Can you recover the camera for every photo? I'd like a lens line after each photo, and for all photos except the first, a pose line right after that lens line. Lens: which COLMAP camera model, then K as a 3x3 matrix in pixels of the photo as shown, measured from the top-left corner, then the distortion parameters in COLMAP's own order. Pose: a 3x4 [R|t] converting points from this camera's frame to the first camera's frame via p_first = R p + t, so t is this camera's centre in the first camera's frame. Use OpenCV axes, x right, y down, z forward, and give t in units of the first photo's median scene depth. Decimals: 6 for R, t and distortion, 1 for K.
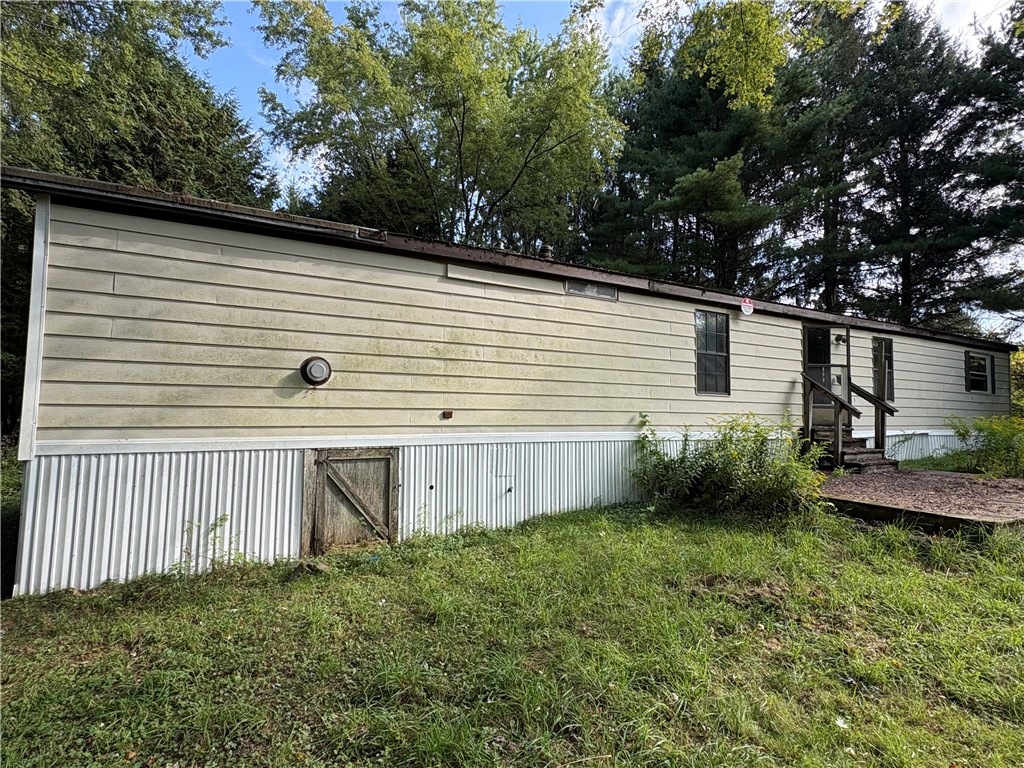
lens RADIAL K [[533.2, 0, 512.0], [0, 533.2, 384.0], [0, 0, 1]] dist [-0.000346, 0.000889]
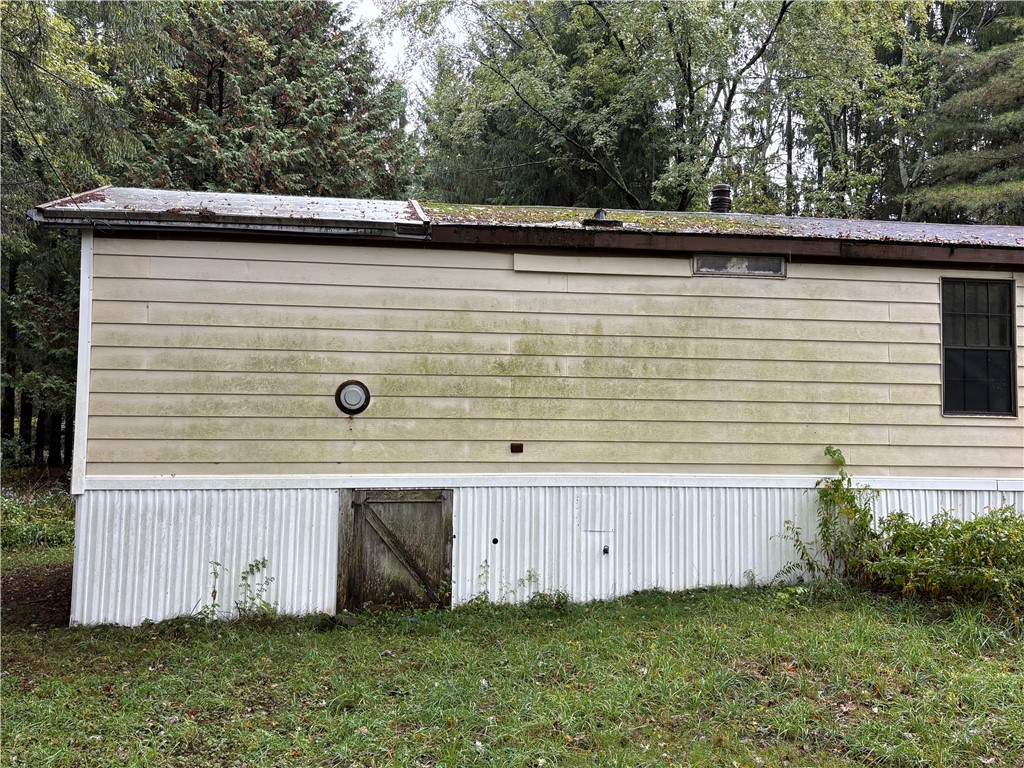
lens RADIAL K [[1060.6, 0, 512.0], [0, 1060.6, 384.0], [0, 0, 1]] dist [0.074730, -0.012688]
pose [[0.933626, -0.021702, -0.357592, 0.423990], [0.020299, 0.999764, -0.007677, -0.023894], [0.357674, -0.000091, 0.933846, -0.436132]]
